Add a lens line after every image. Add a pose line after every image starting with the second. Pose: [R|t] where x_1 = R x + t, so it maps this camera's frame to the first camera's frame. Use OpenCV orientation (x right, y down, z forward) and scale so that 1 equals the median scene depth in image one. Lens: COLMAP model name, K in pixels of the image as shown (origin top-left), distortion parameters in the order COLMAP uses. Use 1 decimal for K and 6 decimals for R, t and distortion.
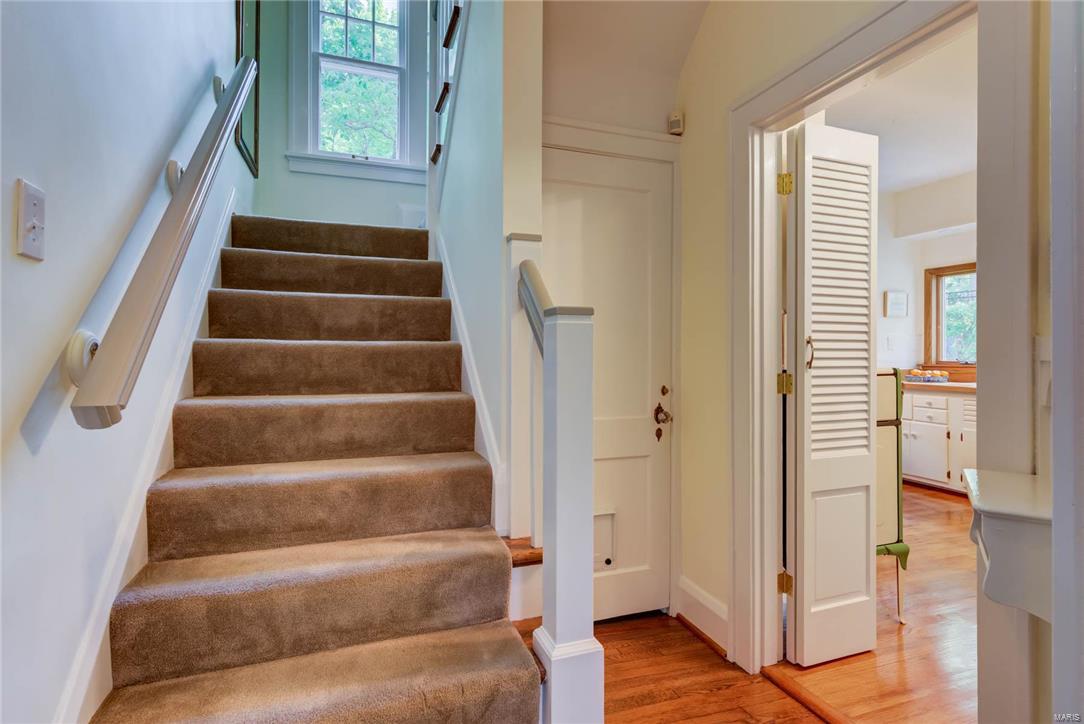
lens RADIAL K [[537.8, 0, 542.7], [0, 537.8, 352.3], [0, 0, 1]] dist [0.000440, 0.000206]
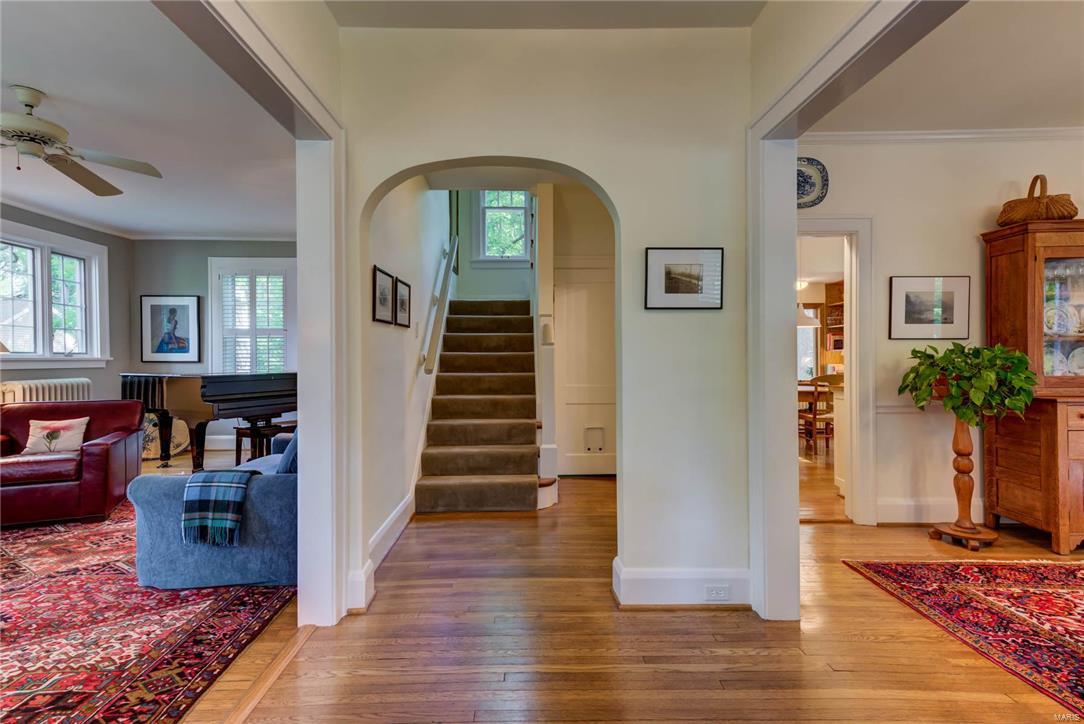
lens RADIAL K [[549.5, 0, 568.9], [0, 549.5, 360.1], [0, 0, 1]] dist [-0.000401, 0.018996]
pose [[0.961258, -0.002471, -0.275640, 0.447164], [0.004660, 0.999963, 0.007290, -0.002077], [0.275612, -0.008292, 0.961233, -0.886642]]
